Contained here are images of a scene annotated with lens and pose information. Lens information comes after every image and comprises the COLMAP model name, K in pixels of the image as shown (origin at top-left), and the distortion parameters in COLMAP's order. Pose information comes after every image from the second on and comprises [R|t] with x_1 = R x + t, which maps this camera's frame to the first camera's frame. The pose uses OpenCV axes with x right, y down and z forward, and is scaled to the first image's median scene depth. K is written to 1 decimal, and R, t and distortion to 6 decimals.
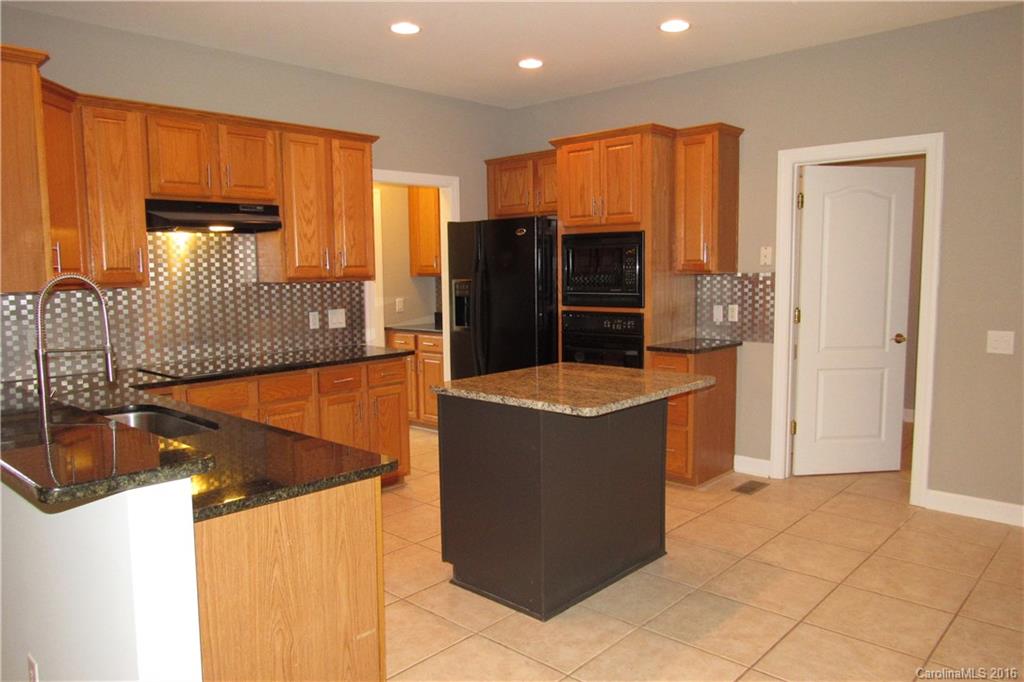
lens RADIAL K [[734.0, 0, 510.1], [0, 734.0, 344.1], [0, 0, 1]] dist [-0.020399, -0.000689]
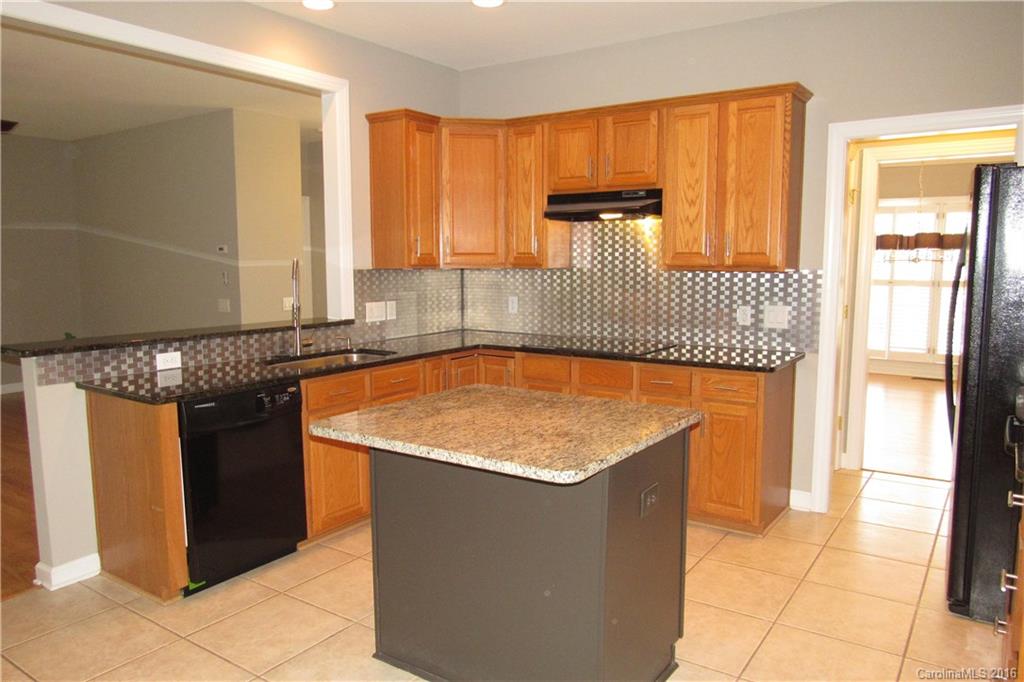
lens RADIAL K [[734.0, 0, 510.5], [0, 734.0, 336.3], [0, 0, 1]] dist [-0.020399, -0.000689]
pose [[0.148027, 0.122883, -0.981319, 0.608690], [-0.105156, 0.988581, 0.107930, -0.081422], [0.983377, 0.087215, 0.159258, 0.670635]]
